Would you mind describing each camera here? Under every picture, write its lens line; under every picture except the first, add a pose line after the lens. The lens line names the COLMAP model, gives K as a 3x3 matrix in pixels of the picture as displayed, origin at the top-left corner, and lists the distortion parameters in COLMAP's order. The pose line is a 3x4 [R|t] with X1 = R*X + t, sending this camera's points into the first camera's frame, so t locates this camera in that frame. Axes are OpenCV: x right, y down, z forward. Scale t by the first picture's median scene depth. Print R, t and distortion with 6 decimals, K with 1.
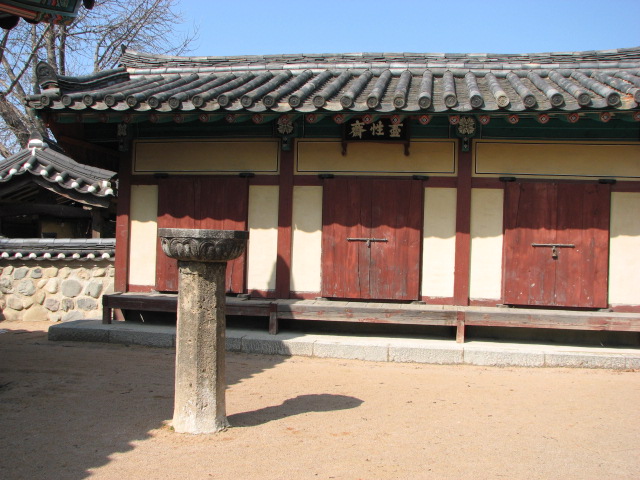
lens RADIAL K [[678.6, 0, 314.3], [0, 678.6, 240.8], [0, 0, 1]] dist [-0.089371, 0.000000]
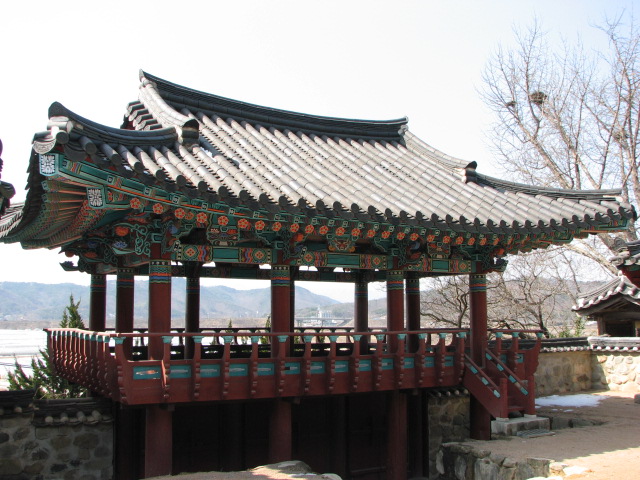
lens RADIAL K [[678.6, 0, 316.3], [0, 678.6, 237.7], [0, 0, 1]] dist [-0.089371, 0.000000]
pose [[0.639410, -0.116097, -0.760050, 0.383177], [0.028216, 0.991411, -0.127700, -0.068335], [0.768348, 0.060208, 0.637195, -0.654870]]
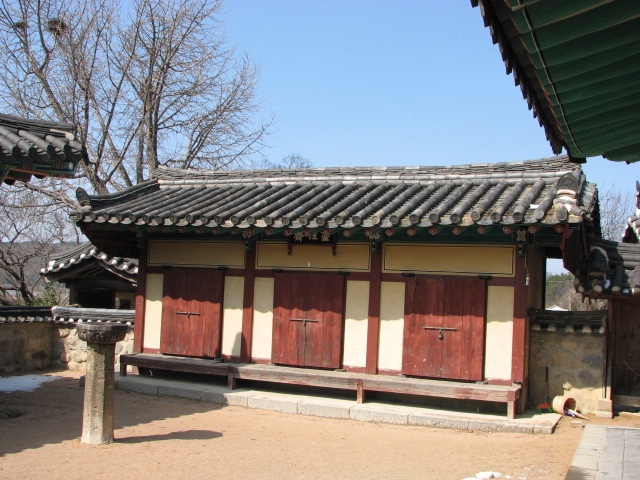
lens RADIAL K [[723.6, 0, 323.8], [0, 723.6, 241.9], [0, 0, 1]] dist [-0.102370, 0.000000]
pose [[0.974241, -0.001722, -0.225501, 0.420751], [-0.013176, 0.997828, -0.064541, -0.060799], [0.225122, 0.065850, 0.972103, -0.339529]]
